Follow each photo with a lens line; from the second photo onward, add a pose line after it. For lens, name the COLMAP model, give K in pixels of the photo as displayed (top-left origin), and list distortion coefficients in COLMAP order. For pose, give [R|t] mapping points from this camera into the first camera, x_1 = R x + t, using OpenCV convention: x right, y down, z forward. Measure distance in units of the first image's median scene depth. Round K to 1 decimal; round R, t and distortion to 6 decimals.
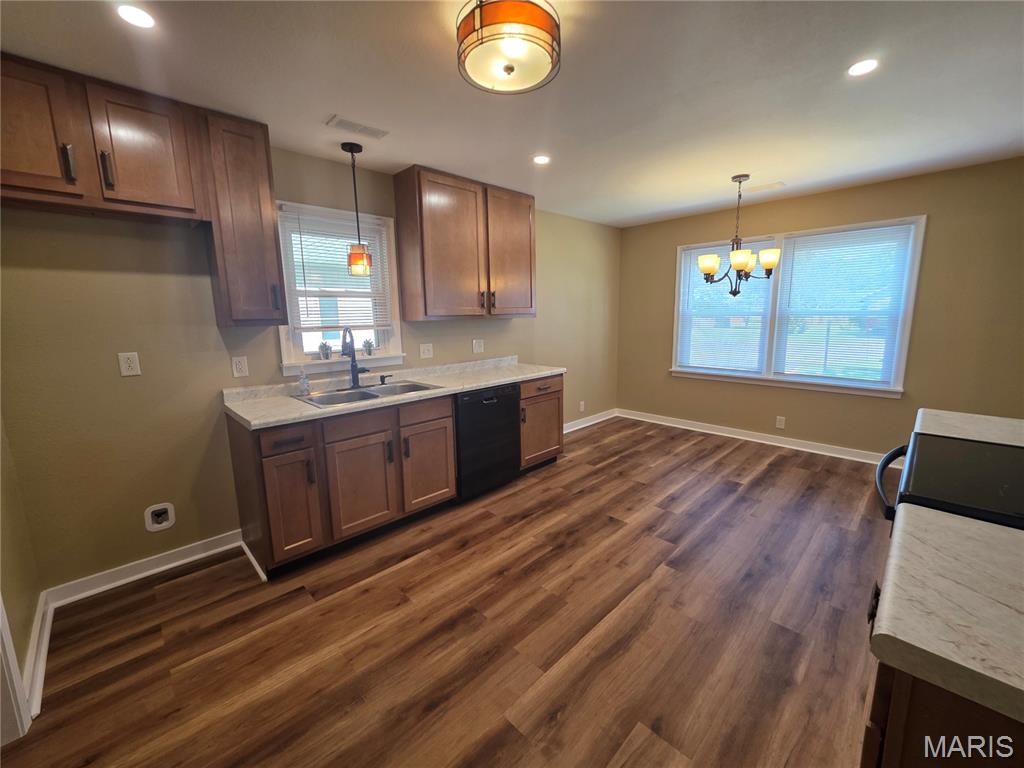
lens RADIAL K [[414.3, 0, 512.3], [0, 414.3, 380.8], [0, 0, 1]] dist [0.001001, 0.000159]
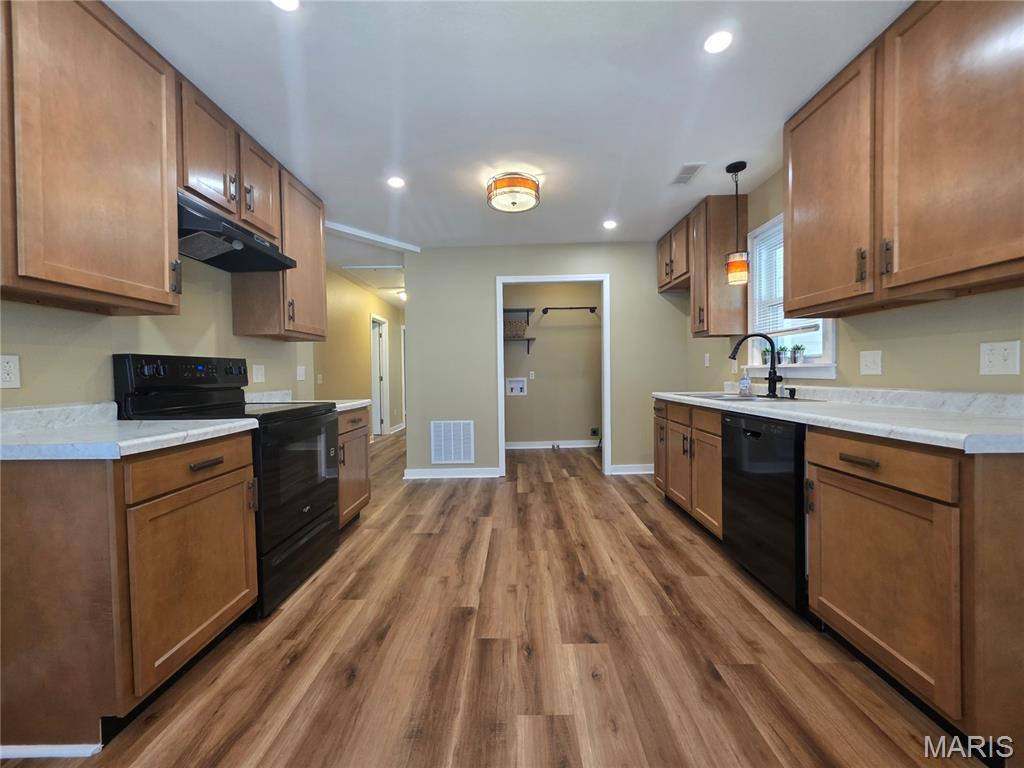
lens RADIAL K [[414.3, 0, 512.6], [0, 414.3, 382.5], [0, 0, 1]] dist [0.001001, 0.000159]
pose [[-0.709711, 0.045011, -0.703053, 0.809855], [-0.085188, 0.985151, 0.149066, -0.120860], [0.699323, 0.165686, -0.695338, 1.435835]]
